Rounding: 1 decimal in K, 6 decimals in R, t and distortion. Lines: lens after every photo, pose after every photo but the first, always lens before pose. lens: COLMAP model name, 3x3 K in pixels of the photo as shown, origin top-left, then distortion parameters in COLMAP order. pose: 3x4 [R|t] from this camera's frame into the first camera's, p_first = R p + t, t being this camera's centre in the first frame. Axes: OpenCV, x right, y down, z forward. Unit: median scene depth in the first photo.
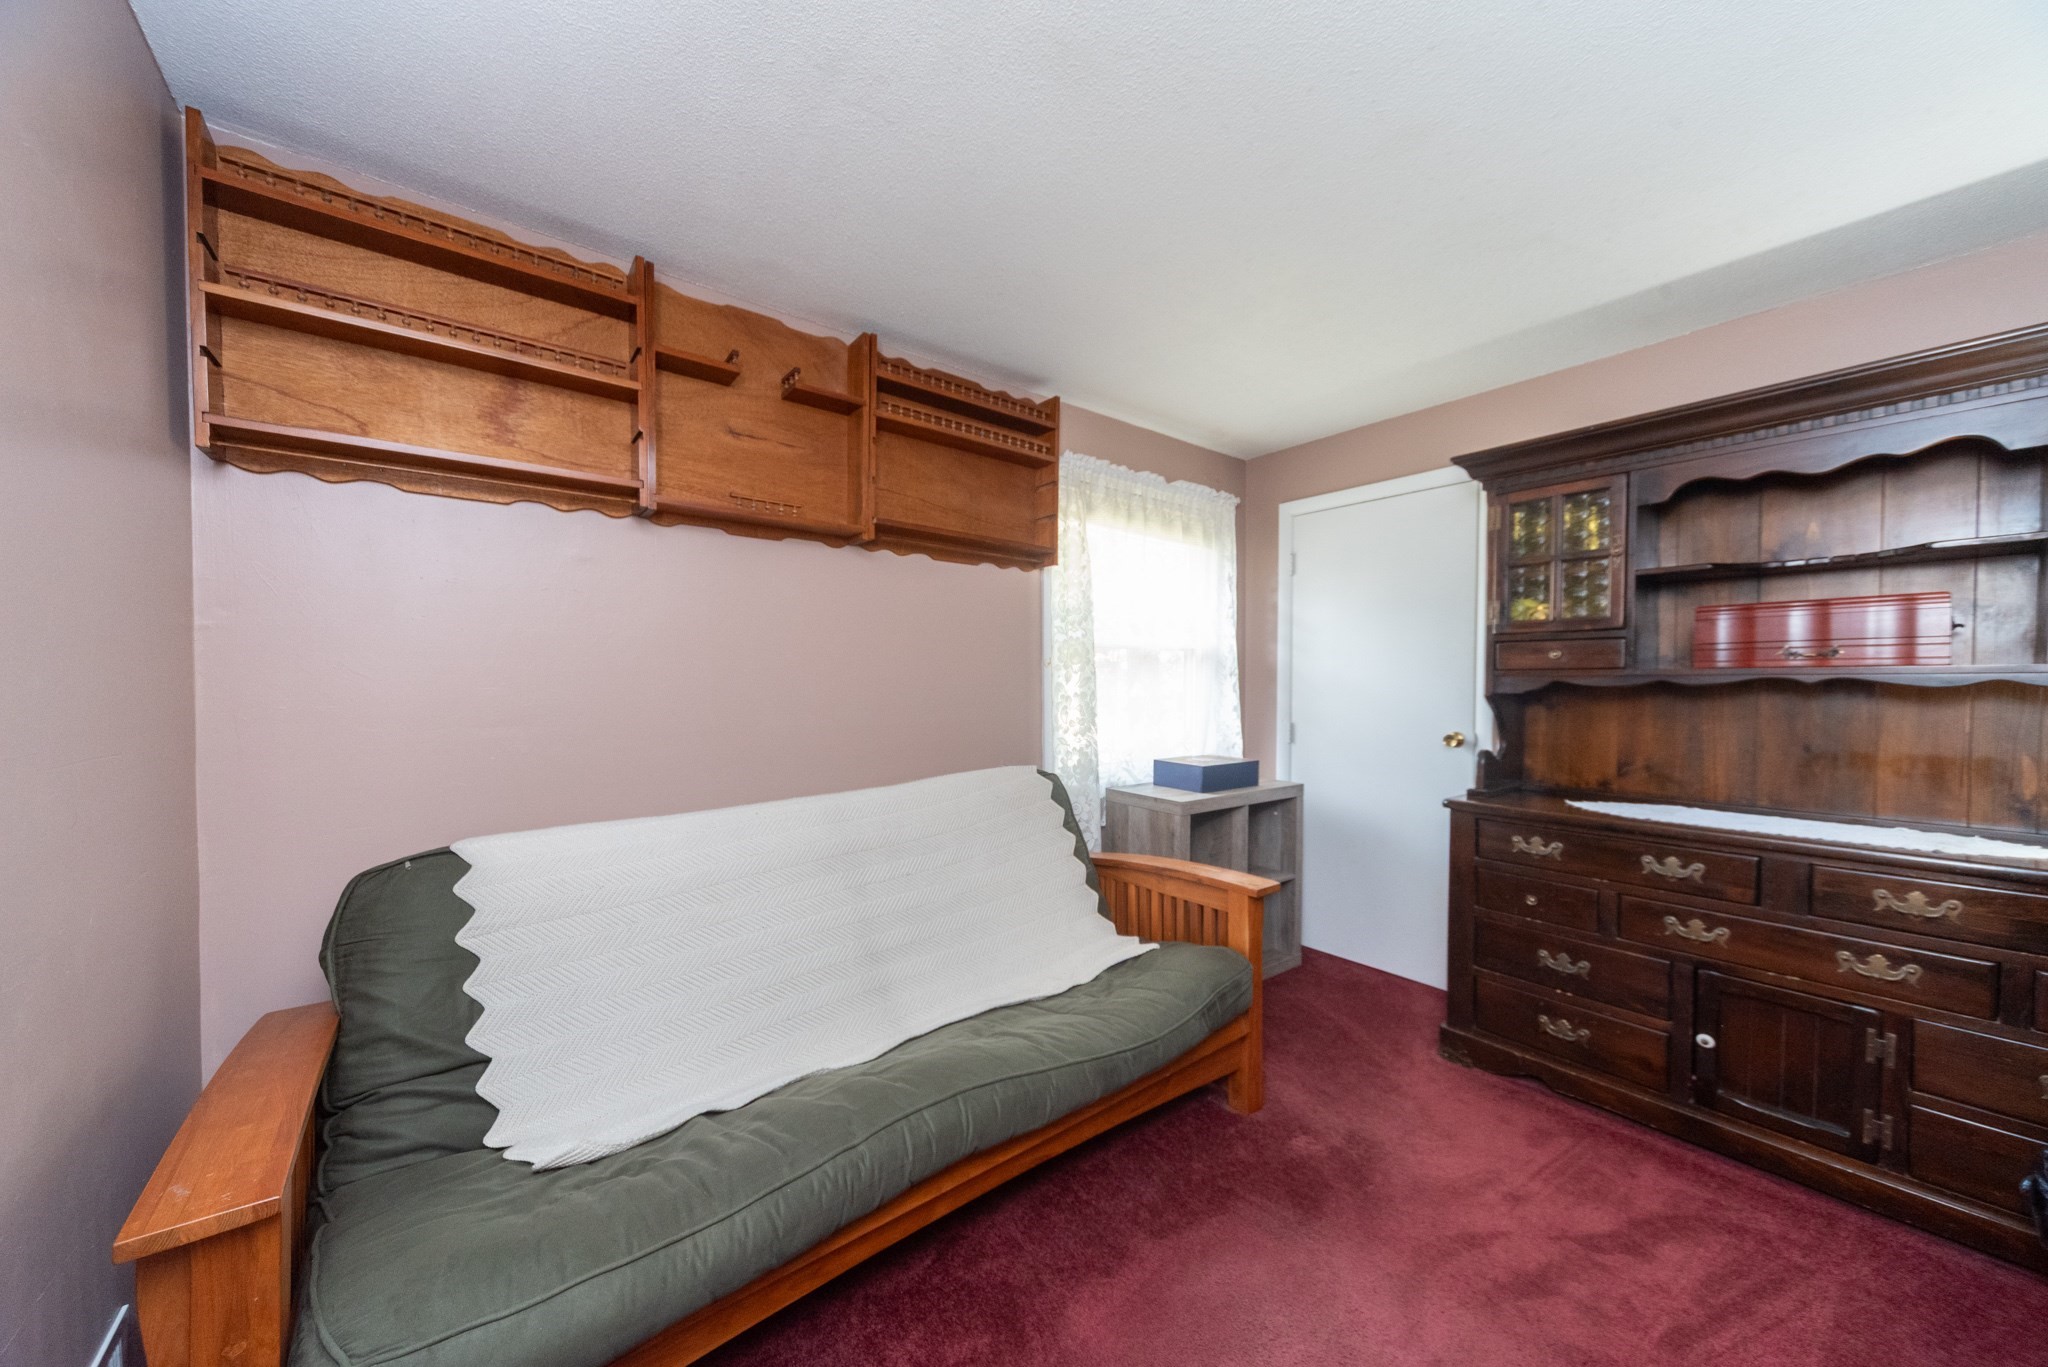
lens RADIAL K [[713.0, 0, 1018.9], [0, 713.0, 695.9], [0, 0, 1]] dist [0.001545, -0.000168]
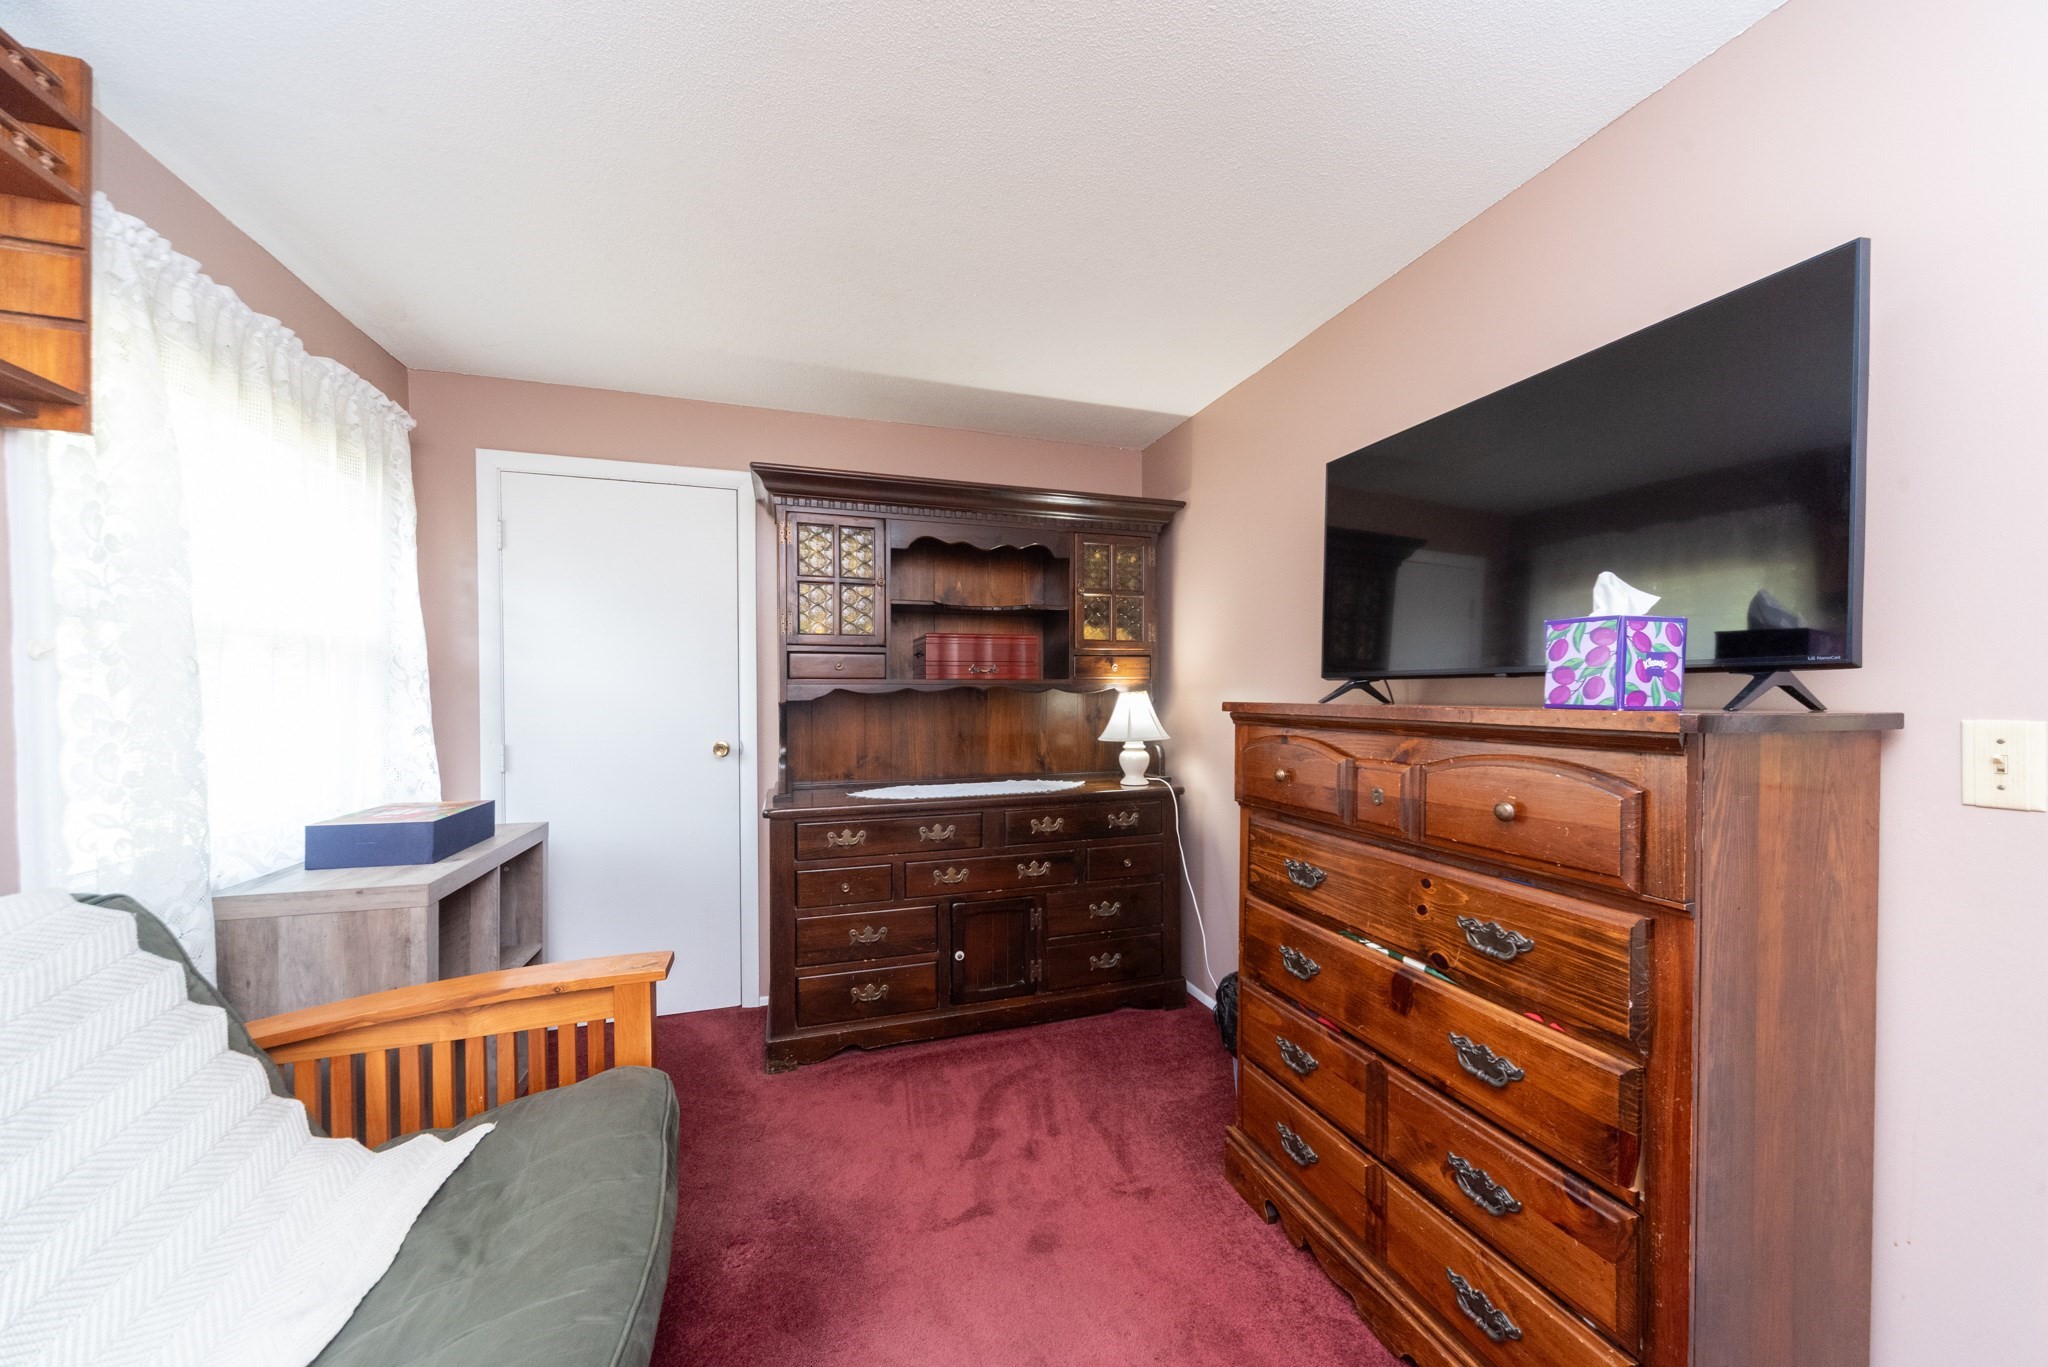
lens RADIAL K [[713.0, 0, 1018.9], [0, 713.0, 695.9], [0, 0, 1]] dist [0.001545, -0.000168]
pose [[0.335896, -0.011198, 0.941832, -0.216819], [0.020032, 0.999788, 0.004743, -0.009731], [-0.941686, 0.017274, 0.336049, 0.355883]]
